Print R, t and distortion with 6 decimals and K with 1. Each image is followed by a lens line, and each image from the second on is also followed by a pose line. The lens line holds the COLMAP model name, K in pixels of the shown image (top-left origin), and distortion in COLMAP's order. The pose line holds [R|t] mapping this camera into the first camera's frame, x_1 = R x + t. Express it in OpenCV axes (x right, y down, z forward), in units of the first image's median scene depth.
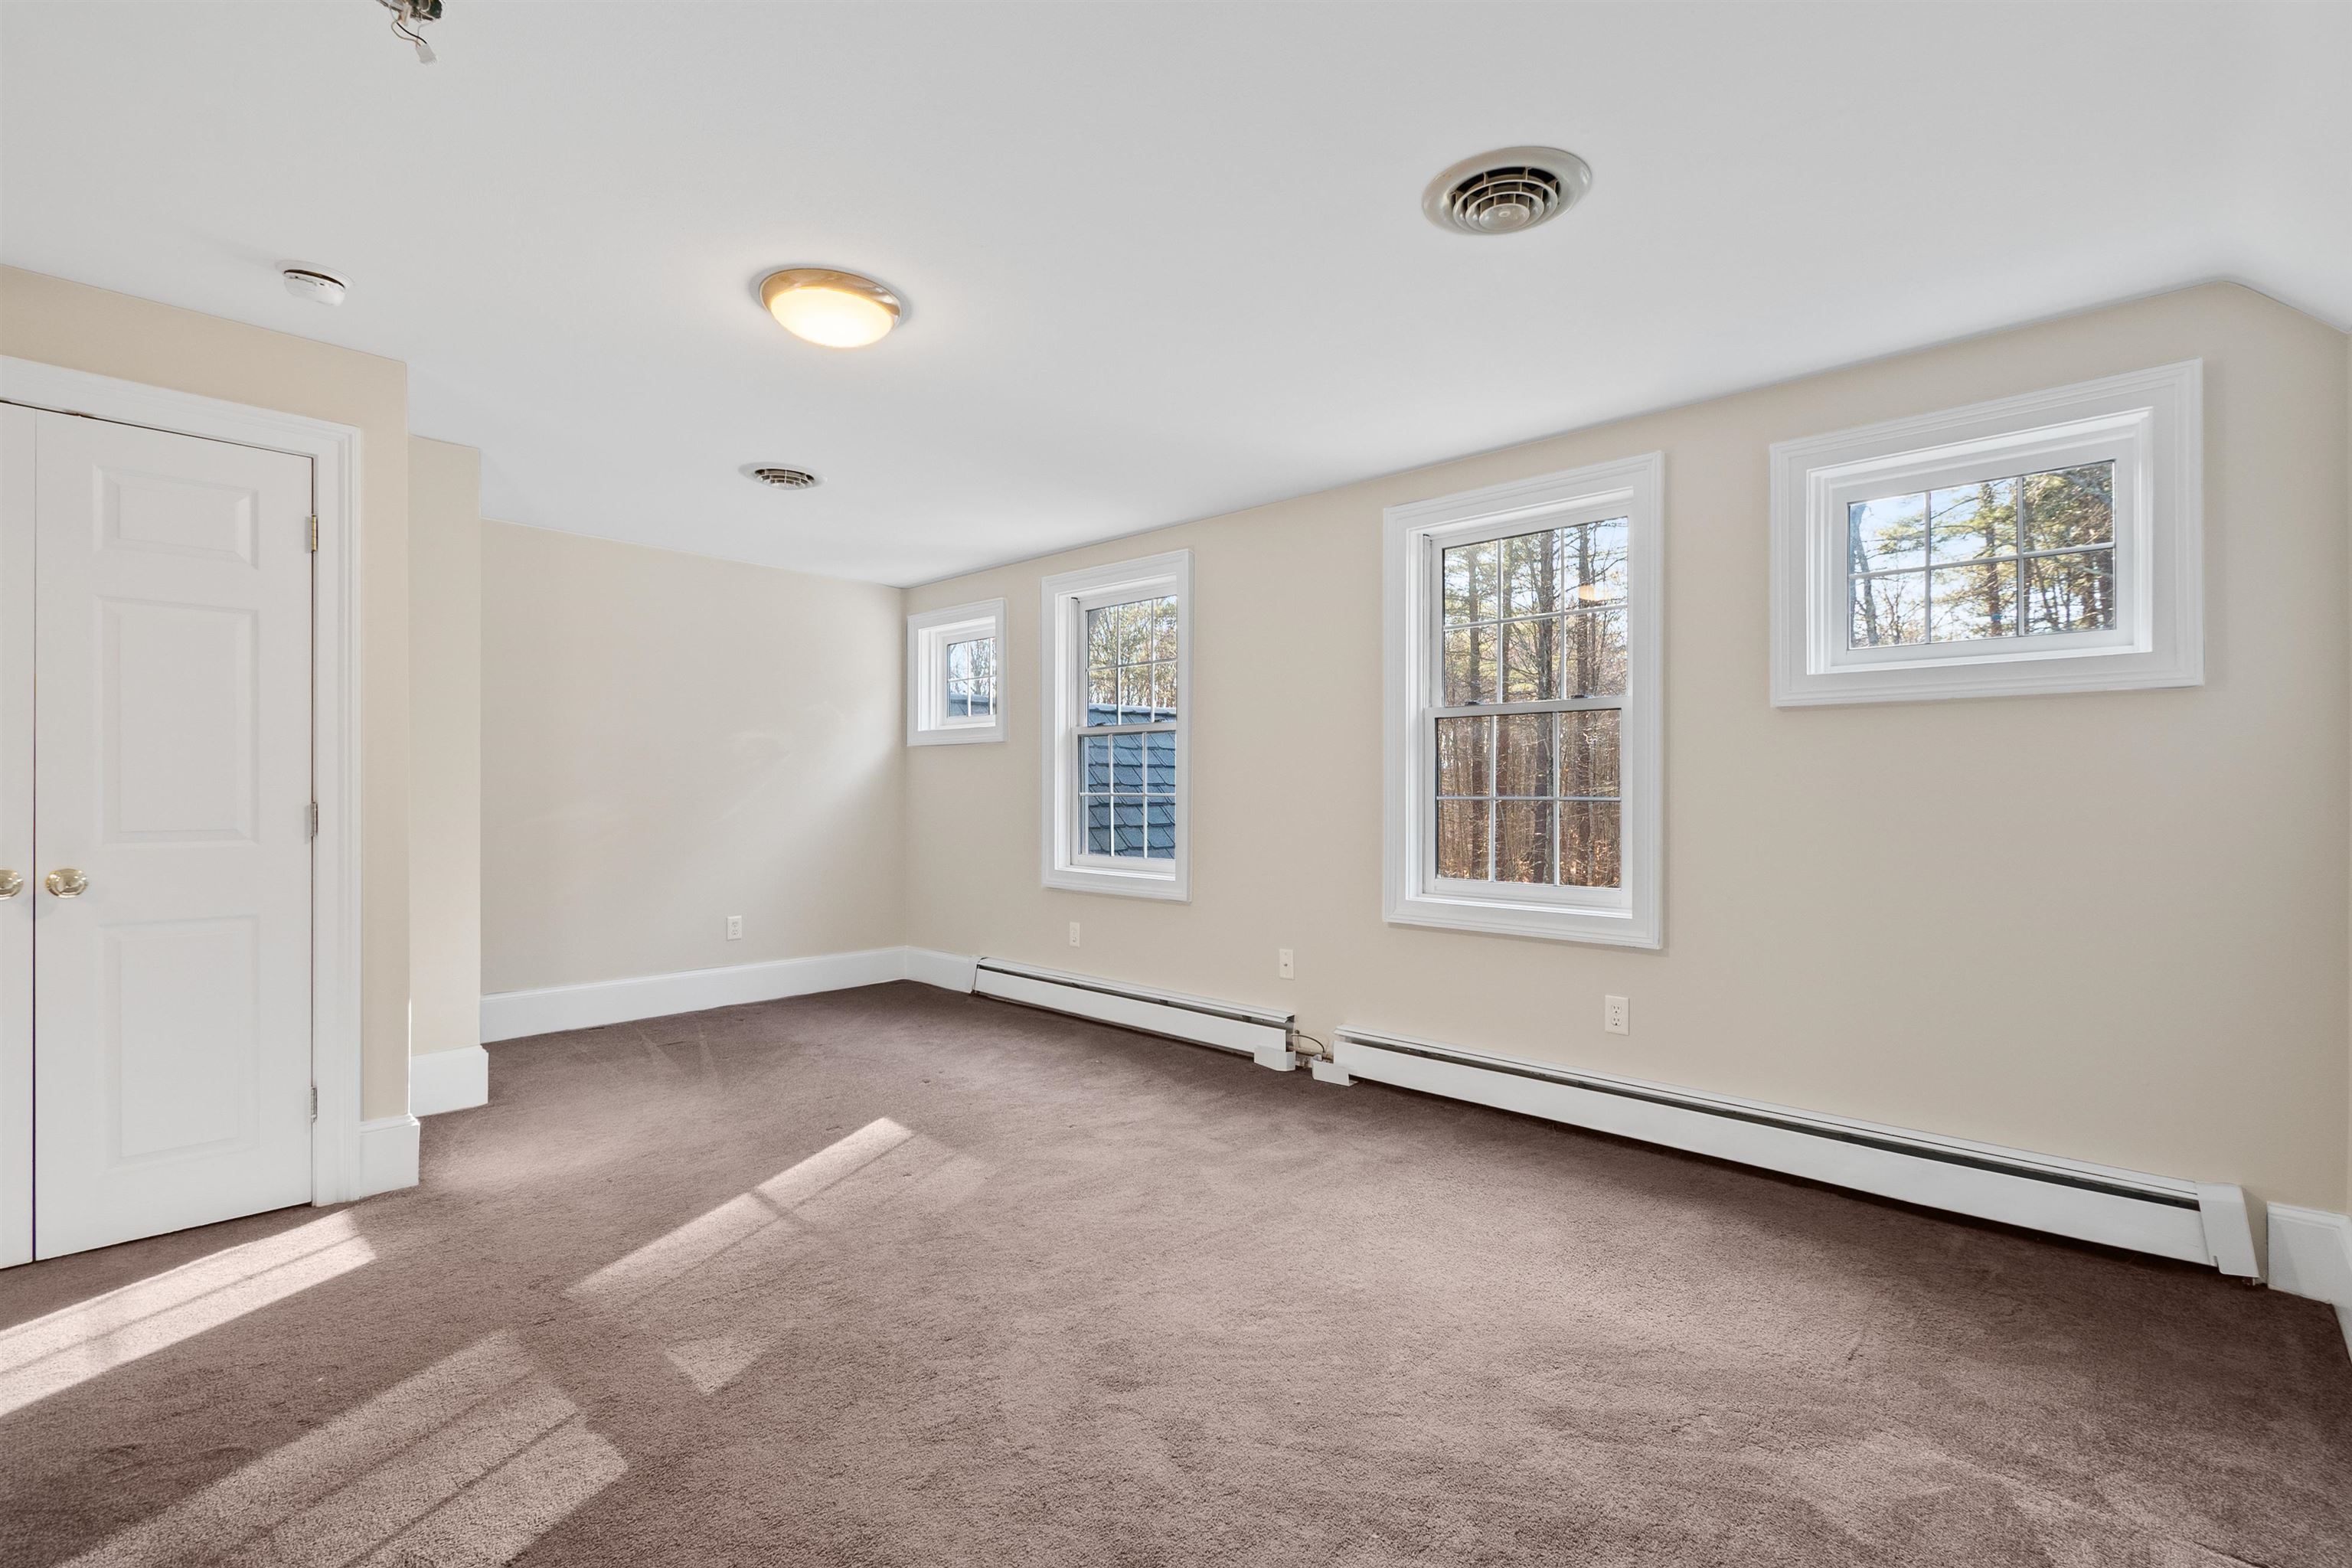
lens RADIAL K [[1060.0, 0, 1176.0], [0, 1060.0, 787.8], [0, 0, 1]] dist [0.004713, -0.002241]
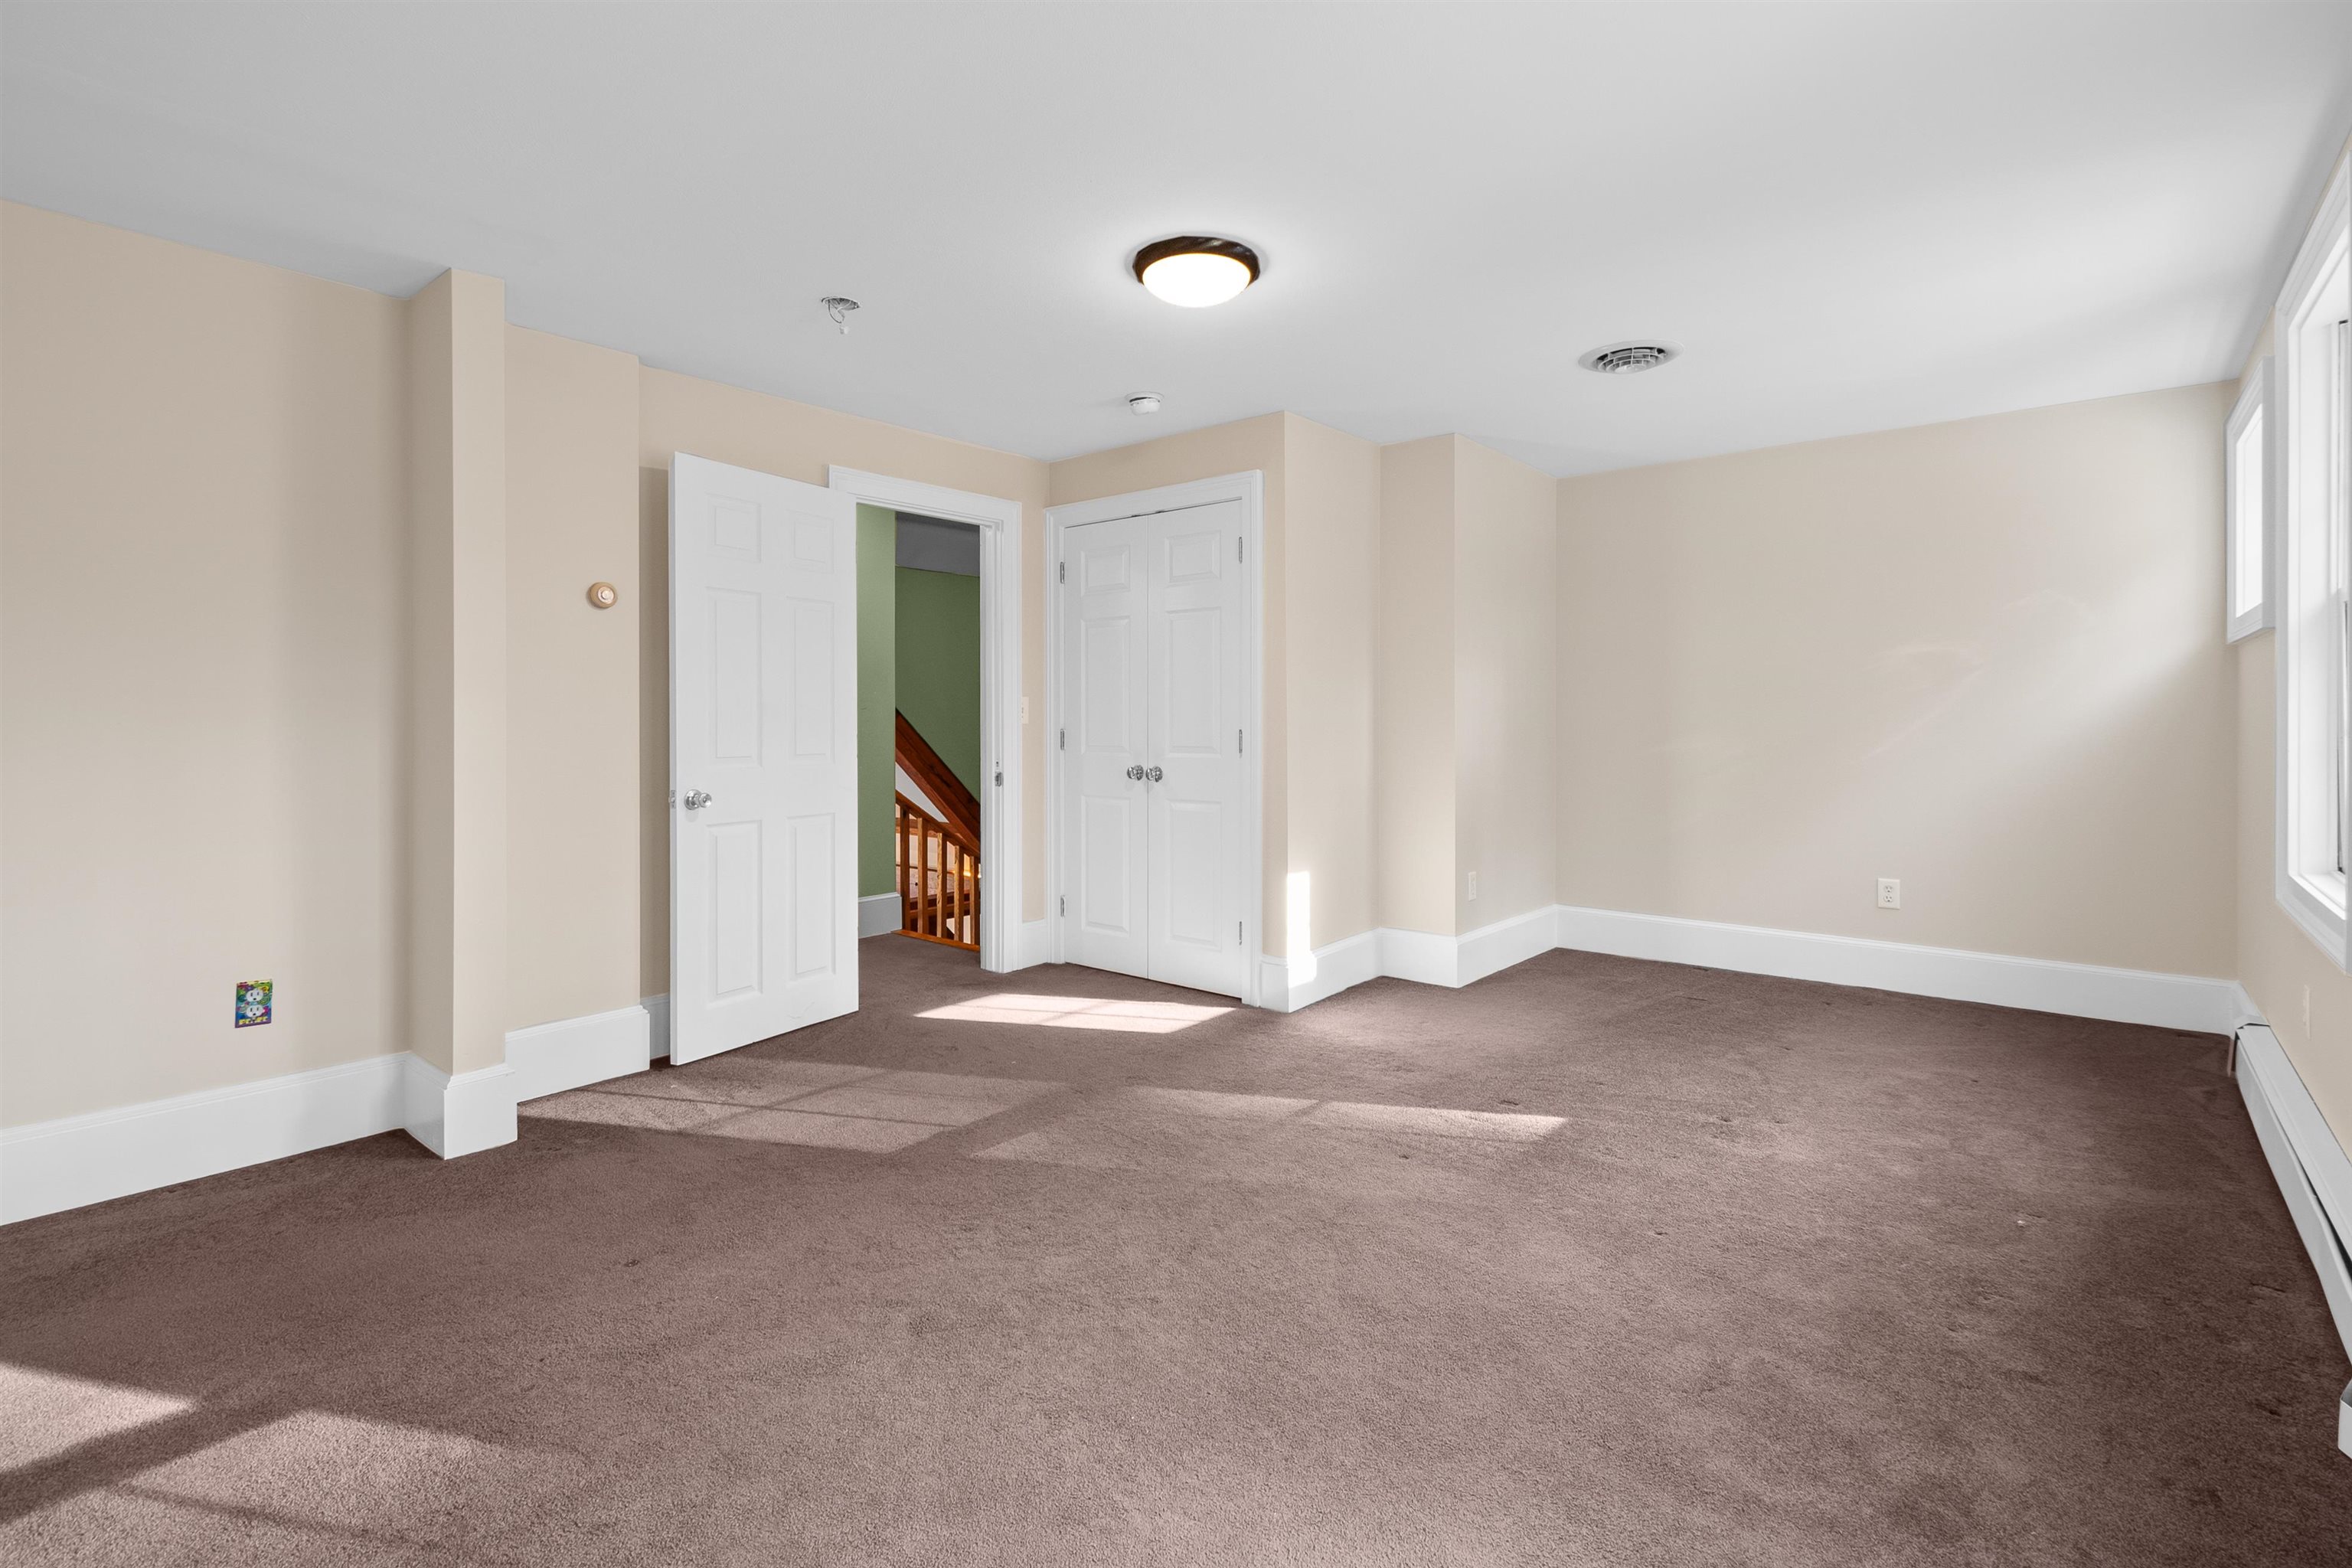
lens RADIAL K [[1060.0, 0, 1195.9], [0, 1060.0, 722.6], [0, 0, 1]] dist [0.004713, -0.002241]
pose [[0.062358, -0.004819, -0.998042, 0.557506], [0.005503, 0.999975, -0.004484, 0.007876], [0.998039, -0.005212, 0.062383, 0.704902]]
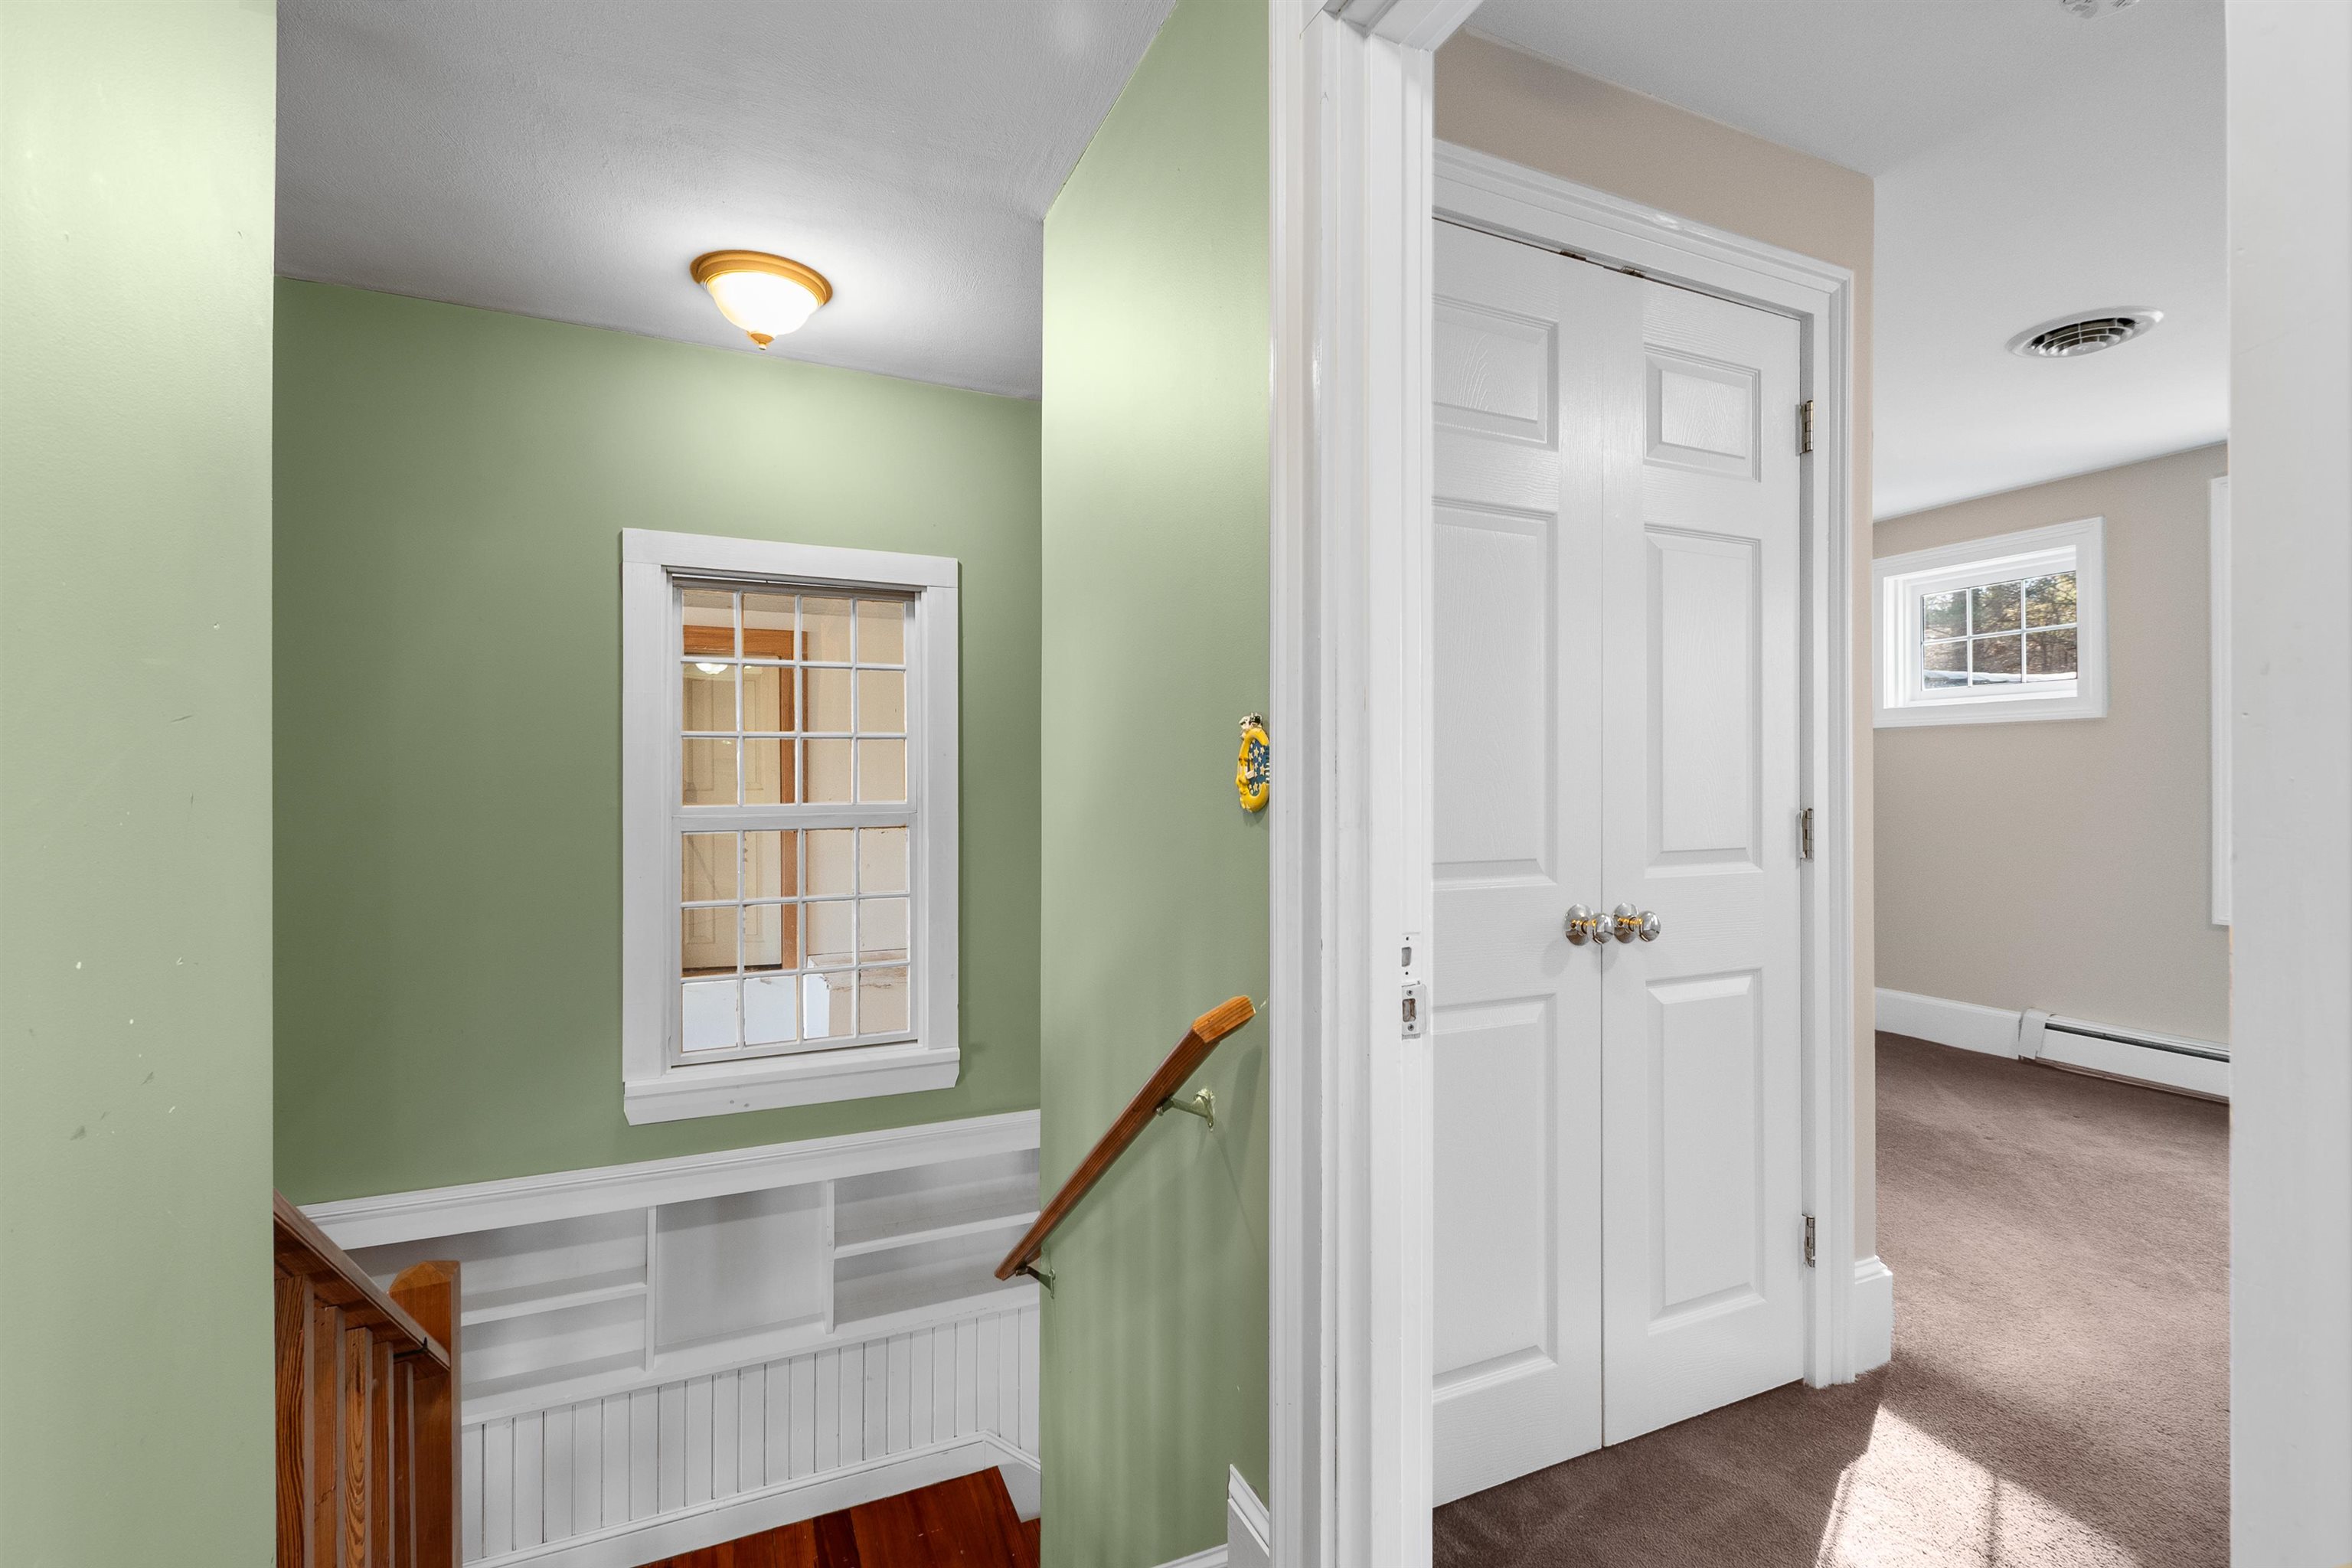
lens RADIAL K [[1060.0, 0, 1183.9], [0, 1060.0, 785.8], [0, 0, 1]] dist [0.004713, -0.002241]
pose [[0.931887, -0.007202, -0.362676, -0.781748], [0.008566, 0.999961, 0.002152, -0.006270], [0.362646, -0.005112, 0.931913, 0.164264]]
